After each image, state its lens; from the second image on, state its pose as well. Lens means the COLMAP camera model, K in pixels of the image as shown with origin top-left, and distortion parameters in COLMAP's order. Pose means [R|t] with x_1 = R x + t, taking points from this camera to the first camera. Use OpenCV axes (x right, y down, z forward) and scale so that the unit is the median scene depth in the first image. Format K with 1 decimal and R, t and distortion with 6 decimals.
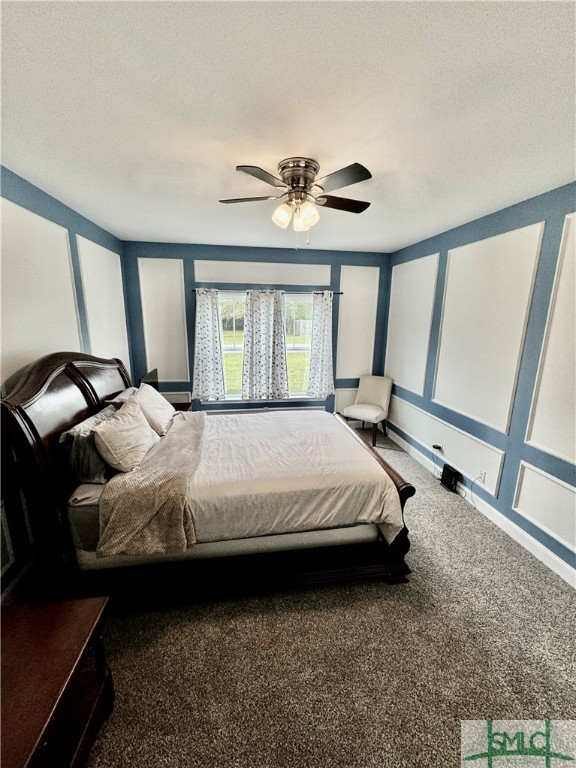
lens RADIAL K [[307.6, 0, 284.0], [0, 307.6, 381.1], [0, 0, 1]] dist [-0.002544, 0.000005]
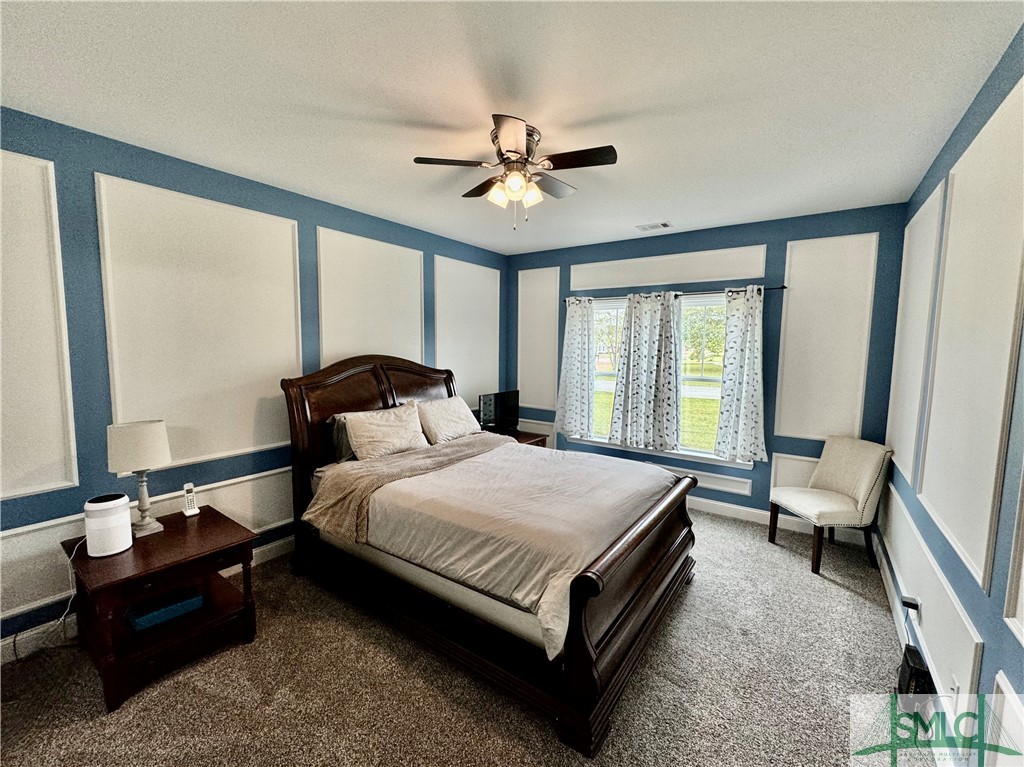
lens RADIAL K [[410.1, 0, 504.7], [0, 410.1, 379.3], [0, 0, 1]] dist [-0.002544, 0.000005]
pose [[0.730616, 0.056598, -0.680439, 0.354154], [-0.145517, 0.986570, -0.074186, 0.021665], [0.667102, 0.153217, 0.729040, 0.112525]]
